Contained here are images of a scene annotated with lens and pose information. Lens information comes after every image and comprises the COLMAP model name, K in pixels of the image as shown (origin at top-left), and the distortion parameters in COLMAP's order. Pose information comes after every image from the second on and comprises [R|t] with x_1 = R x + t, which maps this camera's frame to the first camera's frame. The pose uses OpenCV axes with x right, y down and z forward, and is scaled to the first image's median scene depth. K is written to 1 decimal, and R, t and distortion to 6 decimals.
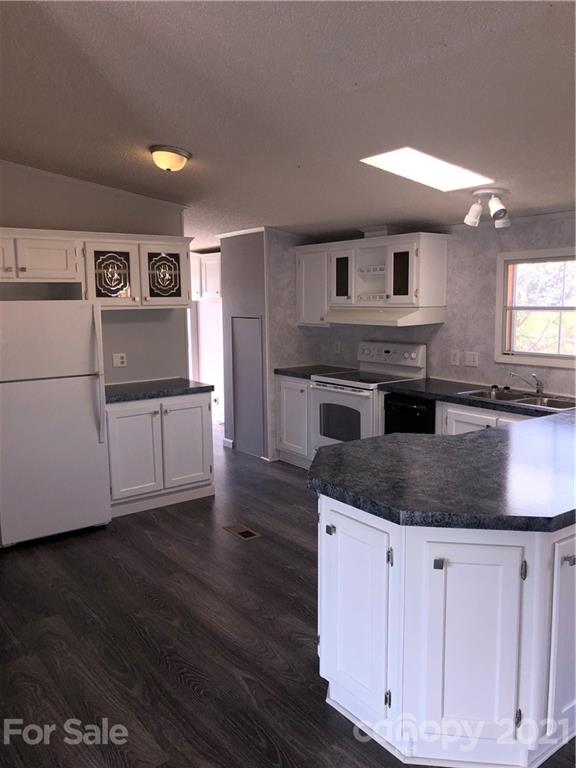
lens RADIAL K [[616.5, 0, 288.0], [0, 616.5, 384.0], [0, 0, 1]] dist [-0.002281, -0.004719]
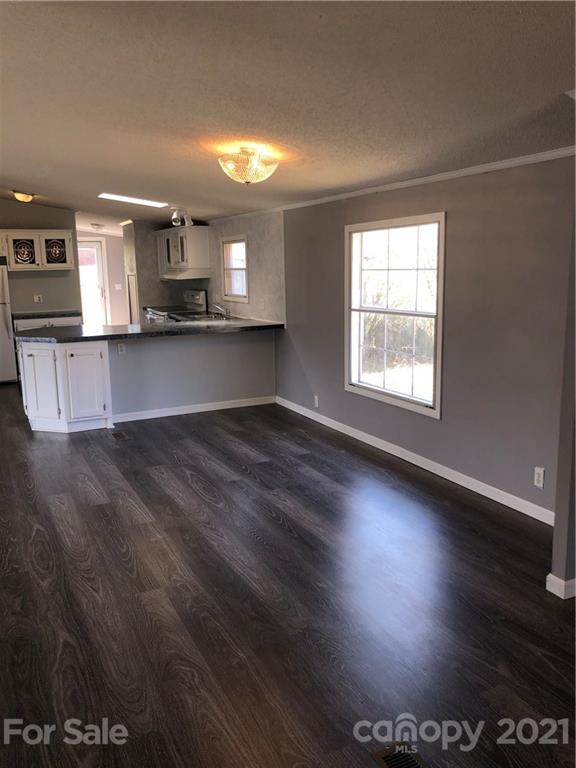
lens RADIAL K [[616.5, 0, 288.0], [0, 616.5, 384.0], [0, 0, 1]] dist [-0.002281, -0.004719]
pose [[0.984029, 0.029030, -0.175628, 0.823857], [-0.018696, 0.998010, 0.060215, 0.093600], [0.177026, -0.055970, 0.982613, -0.701981]]
